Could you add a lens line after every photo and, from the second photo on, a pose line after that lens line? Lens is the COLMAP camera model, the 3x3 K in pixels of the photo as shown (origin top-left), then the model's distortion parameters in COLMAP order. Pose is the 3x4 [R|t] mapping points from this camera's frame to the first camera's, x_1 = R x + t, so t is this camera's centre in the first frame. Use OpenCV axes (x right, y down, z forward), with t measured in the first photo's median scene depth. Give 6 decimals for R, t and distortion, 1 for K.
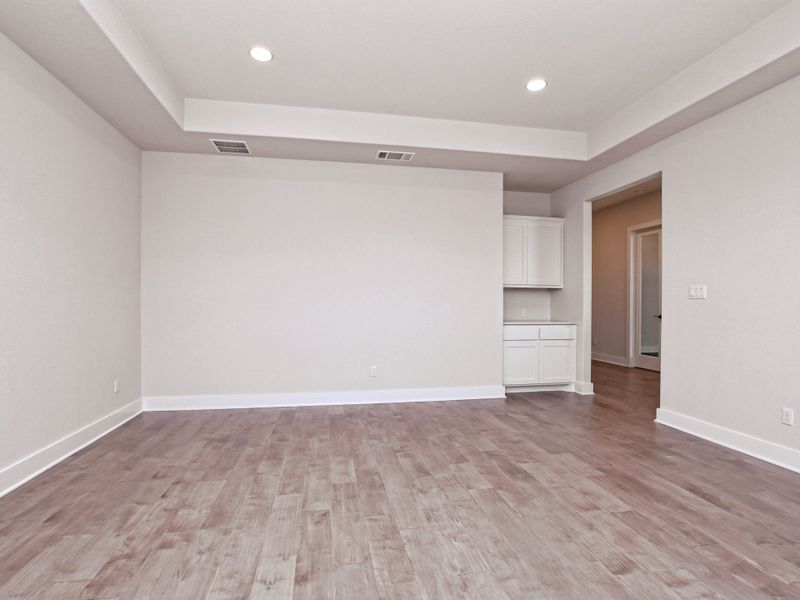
lens RADIAL K [[400.9, 0, 398.4], [0, 400.9, 305.7], [0, 0, 1]] dist [-0.033198, 0.002306]
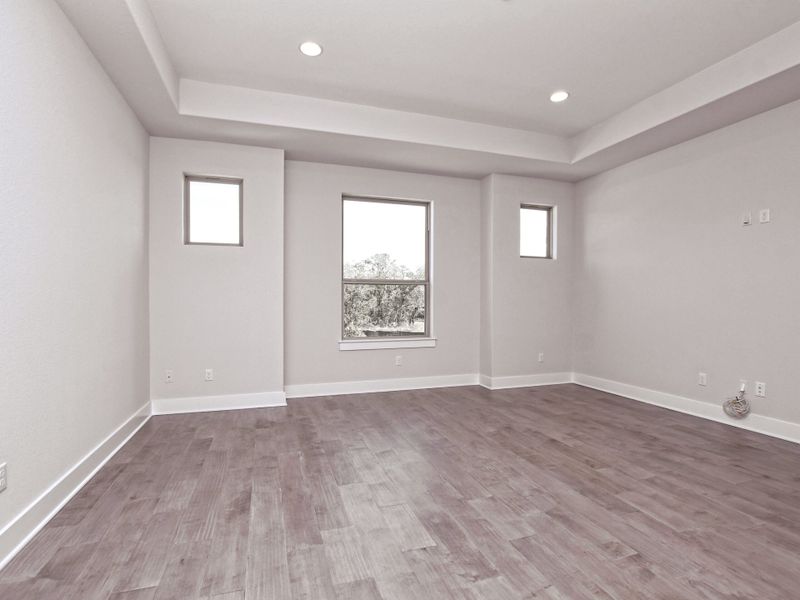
lens RADIAL K [[400.9, 0, 398.4], [0, 400.9, 305.7], [0, 0, 1]] dist [-0.033198, 0.002306]
pose [[-0.990387, -0.004868, -0.138242, 0.520860], [-0.007729, 0.999767, 0.020161, -0.003221], [0.138112, 0.021036, -0.990193, 1.863997]]
